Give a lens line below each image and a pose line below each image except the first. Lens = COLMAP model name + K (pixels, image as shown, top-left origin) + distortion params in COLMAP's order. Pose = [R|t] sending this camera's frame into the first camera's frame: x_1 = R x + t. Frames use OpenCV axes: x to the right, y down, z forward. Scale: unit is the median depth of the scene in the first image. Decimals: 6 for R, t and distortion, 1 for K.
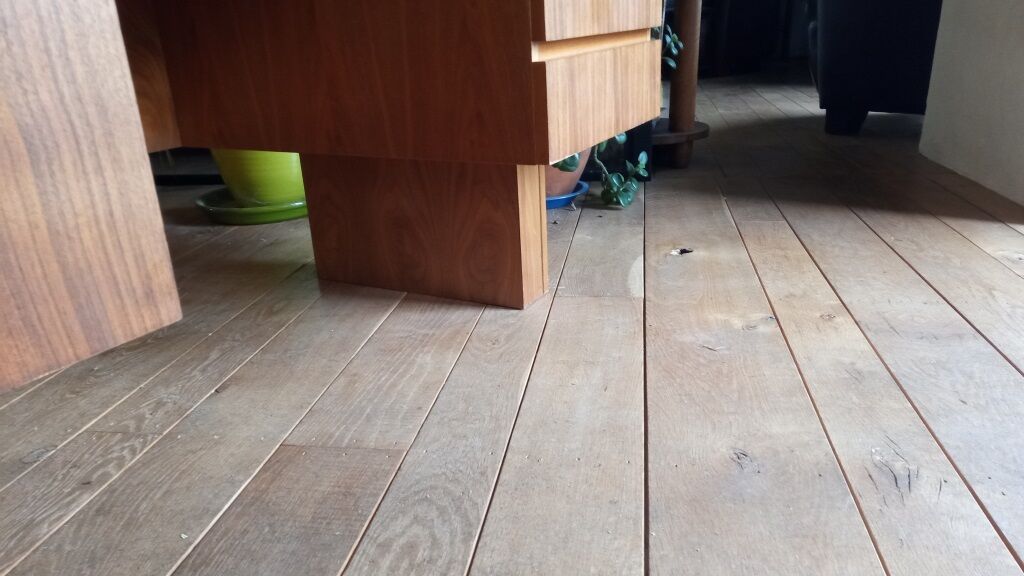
lens RADIAL K [[748.1, 0, 515.7], [0, 748.1, 286.8], [0, 0, 1]] dist [0.043126, -0.031517]
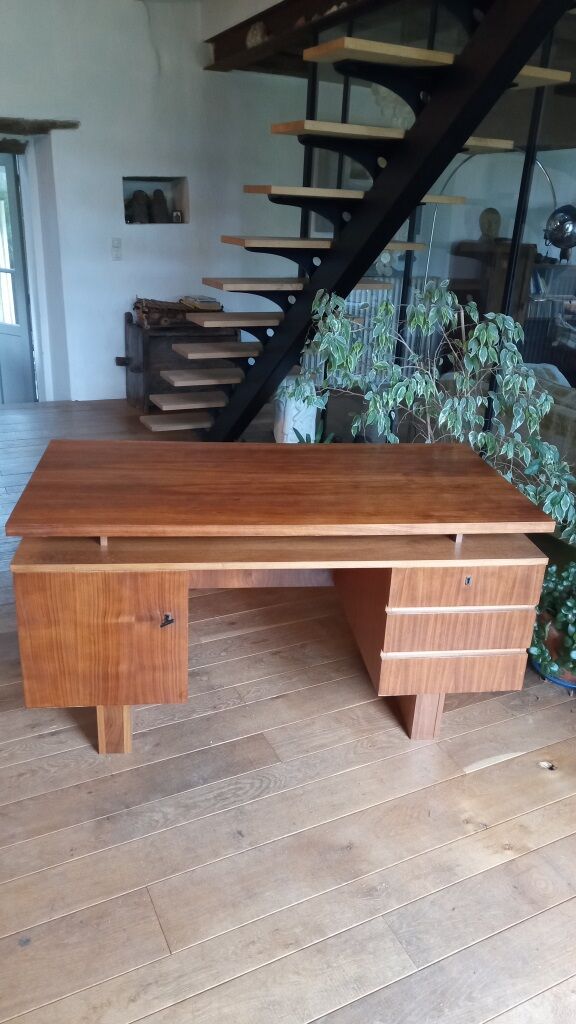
lens RADIAL K [[748.1, 0, 288.0], [0, 748.1, 512.0], [0, 0, 1]] dist [0.043126, -0.031517]
pose [[0.578155, 0.378922, -0.722603, 1.395867], [-0.346210, 0.915872, 0.203266, -1.097217], [0.738834, 0.132653, 0.660703, -0.845119]]
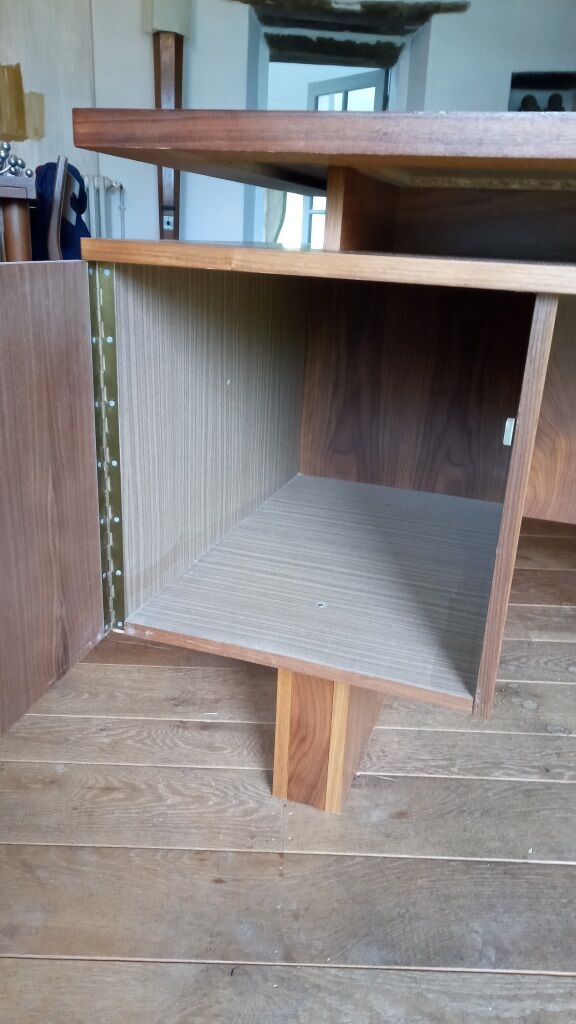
lens RADIAL K [[748.1, 0, 288.0], [0, 748.1, 512.0], [0, 0, 1]] dist [0.043126, -0.031517]
pose [[0.157214, 0.390292, -0.907169, 0.381069], [-0.382183, 0.871062, 0.308525, -0.354926], [0.910615, 0.298200, 0.286106, 0.032796]]
